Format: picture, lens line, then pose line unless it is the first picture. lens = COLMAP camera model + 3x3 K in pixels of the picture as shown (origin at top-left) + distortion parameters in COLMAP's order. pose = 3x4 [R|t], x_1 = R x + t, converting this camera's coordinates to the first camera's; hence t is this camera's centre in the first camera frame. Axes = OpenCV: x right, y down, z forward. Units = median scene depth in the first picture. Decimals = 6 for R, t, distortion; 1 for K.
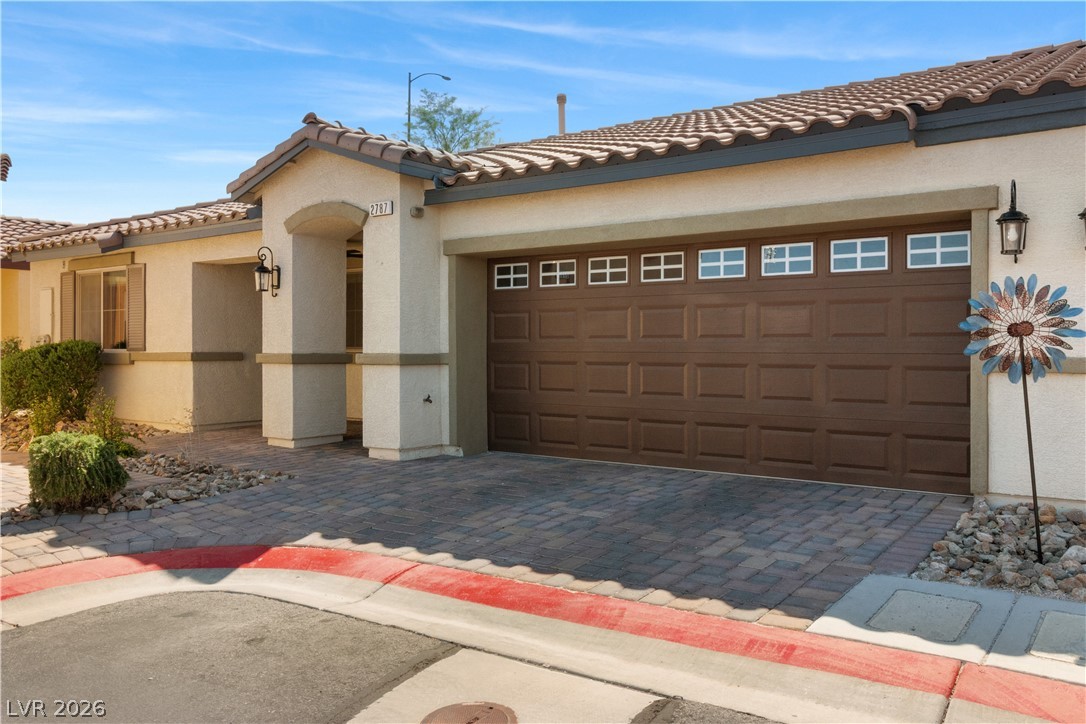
lens RADIAL K [[851.8, 0, 547.0], [0, 851.8, 341.0], [0, 0, 1]] dist [0.008657, -0.002455]
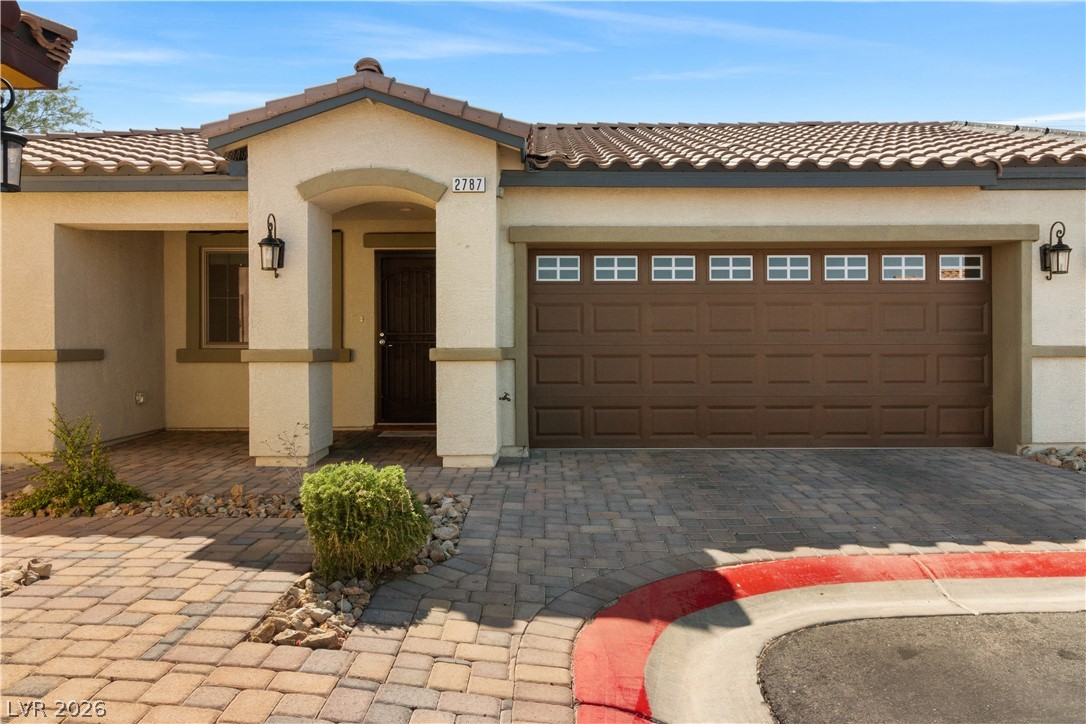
lens RADIAL K [[762.7, 0, 549.1], [0, 762.7, 336.3], [0, 0, 1]] dist [0.006500, -0.013922]
pose [[0.808874, 0.003532, 0.587972, -0.623290], [-0.000478, 0.999986, -0.005350, 0.007173], [-0.587982, 0.004047, 0.808864, 0.325483]]
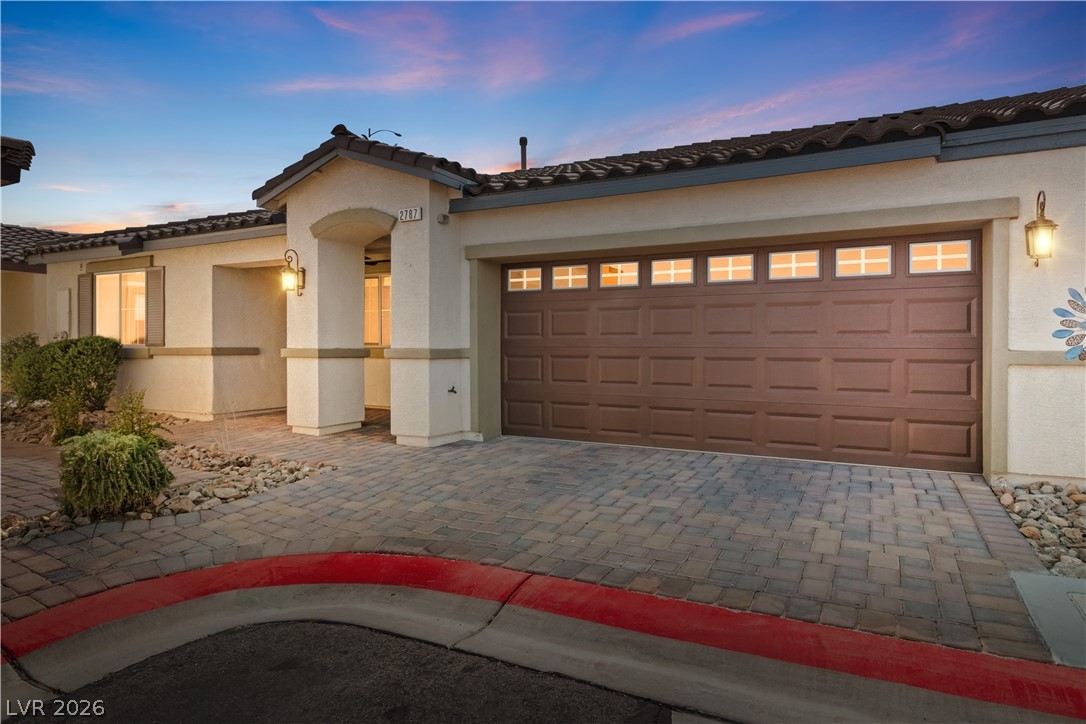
lens RADIAL K [[621.5, 0, 548.4], [0, 621.5, 342.2], [0, 0, 1]] dist [0.002151, -0.002292]
pose [[0.989808, 0.001467, 0.142401, -0.140018], [-0.001987, 0.999992, 0.003508, 0.003839], [-0.142395, -0.003756, 0.989803, 0.203050]]
